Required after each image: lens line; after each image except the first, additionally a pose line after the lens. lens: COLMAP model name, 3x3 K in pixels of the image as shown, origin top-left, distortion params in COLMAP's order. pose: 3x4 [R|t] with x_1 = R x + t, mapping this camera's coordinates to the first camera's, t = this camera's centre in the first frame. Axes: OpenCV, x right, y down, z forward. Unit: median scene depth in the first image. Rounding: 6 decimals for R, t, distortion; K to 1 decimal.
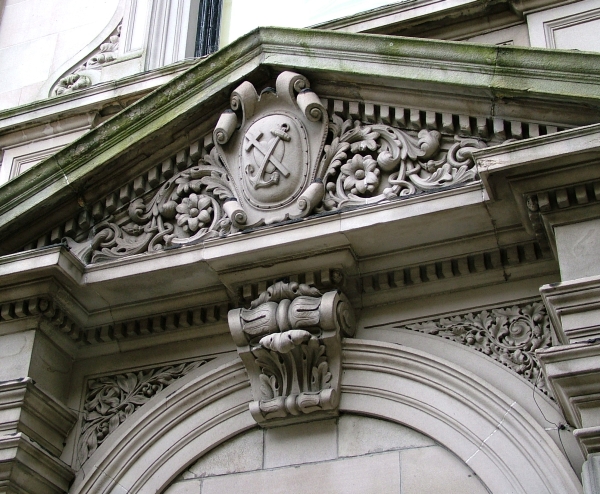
lens RADIAL K [[1107.2, 0, 300.0], [0, 1107.2, 247.3], [0, 0, 1]] dist [-0.062648, 0.000000]
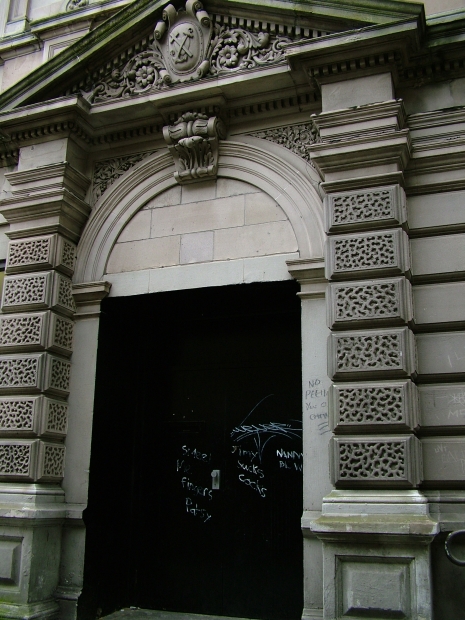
lens RADIAL K [[644.1, 0, 232.0], [0, 644.1, 308.6], [0, 0, 1]] dist [-0.097370, 0.000000]
pose [[0.999858, -0.003705, 0.016410, 0.041150], [-0.001818, 0.945930, 0.324366, -0.006875], [-0.016724, -0.324350, 0.945789, -0.210605]]
